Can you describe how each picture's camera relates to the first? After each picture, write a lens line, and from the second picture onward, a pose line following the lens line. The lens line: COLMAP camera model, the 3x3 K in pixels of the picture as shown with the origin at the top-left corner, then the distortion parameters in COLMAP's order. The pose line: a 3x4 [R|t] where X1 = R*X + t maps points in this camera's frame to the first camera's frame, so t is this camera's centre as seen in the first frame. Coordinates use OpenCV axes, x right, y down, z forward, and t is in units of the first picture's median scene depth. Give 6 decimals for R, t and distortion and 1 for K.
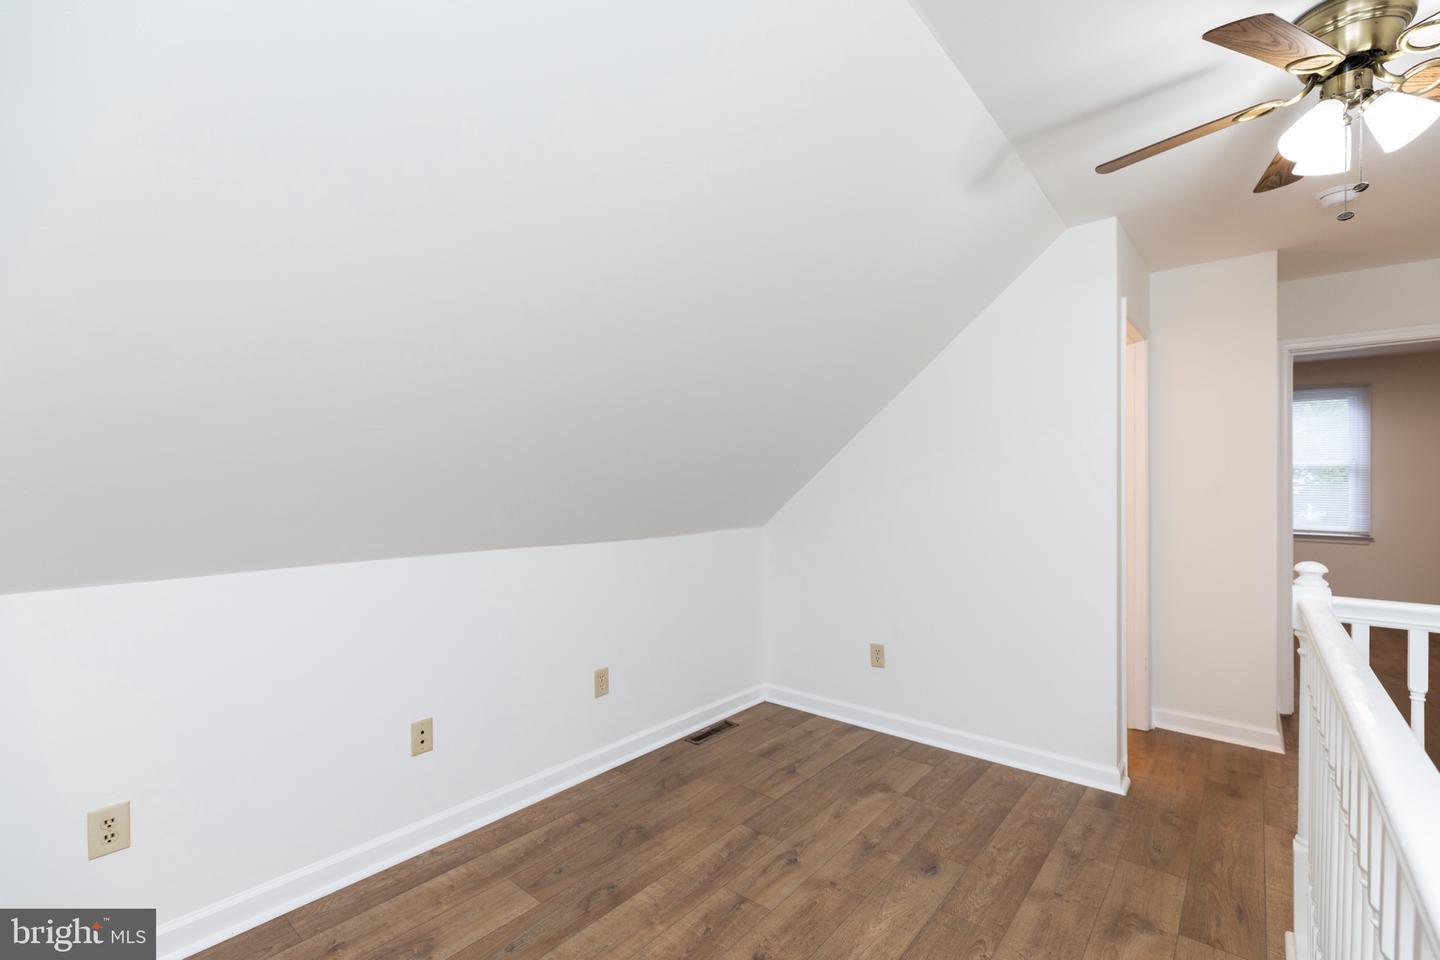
lens RADIAL K [[643.3, 0, 716.3], [0, 643.3, 480.5], [0, 0, 1]] dist [0.003171, 0.000400]
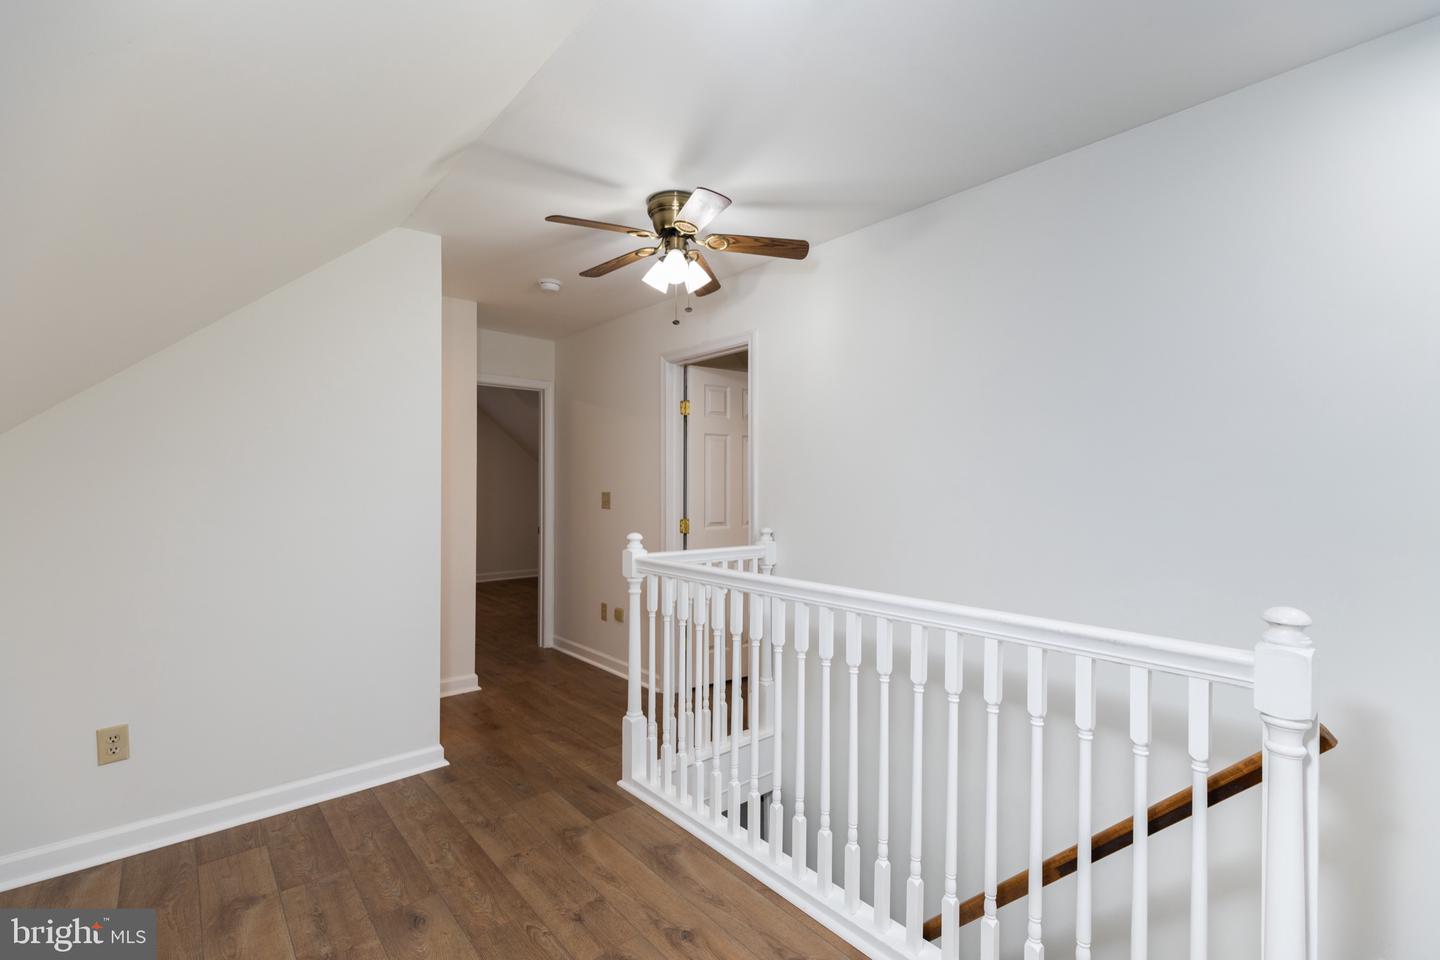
lens RADIAL K [[643.3, 0, 716.3], [0, 643.3, 480.5], [0, 0, 1]] dist [0.003171, 0.000400]
pose [[0.161555, 0.001503, 0.986863, -0.436250], [-0.006223, 0.999981, -0.000504, -0.001514], [-0.986844, -0.006060, 0.161561, 0.422027]]
